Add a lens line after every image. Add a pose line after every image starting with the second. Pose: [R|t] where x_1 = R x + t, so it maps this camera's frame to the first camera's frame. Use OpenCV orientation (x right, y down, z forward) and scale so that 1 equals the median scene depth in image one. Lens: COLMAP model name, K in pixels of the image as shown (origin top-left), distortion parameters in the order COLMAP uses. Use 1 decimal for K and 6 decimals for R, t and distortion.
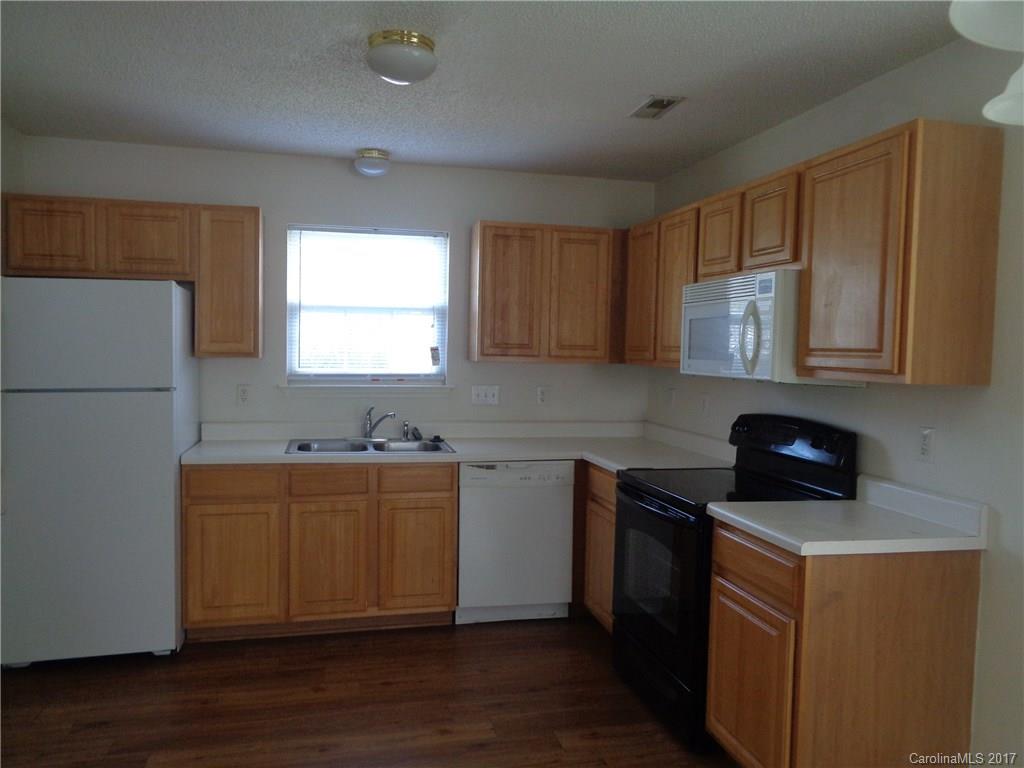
lens RADIAL K [[753.1, 0, 512.0], [0, 753.1, 384.0], [0, 0, 1]] dist [-0.011887, 0.006392]
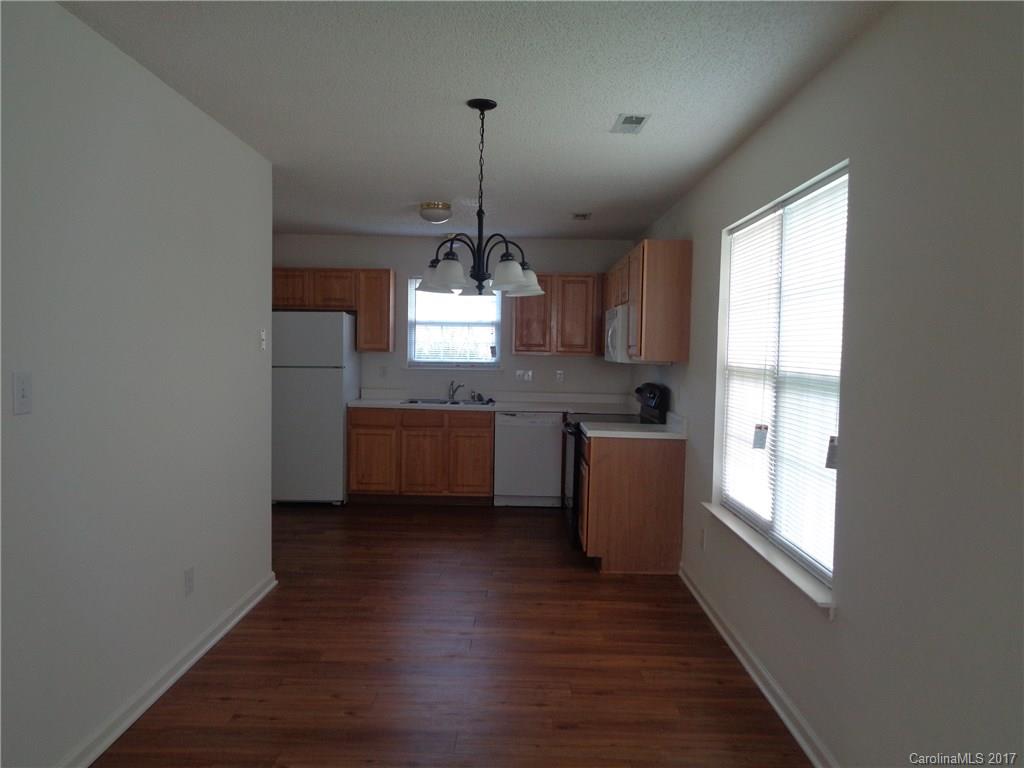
lens RADIAL K [[753.1, 0, 512.0], [0, 753.1, 384.0], [0, 0, 1]] dist [-0.011887, 0.006392]
pose [[0.970805, 0.011739, -0.239581, 0.389477], [-0.012705, 0.999916, -0.002490, 0.043982], [0.239532, 0.005461, 0.970873, -0.697464]]
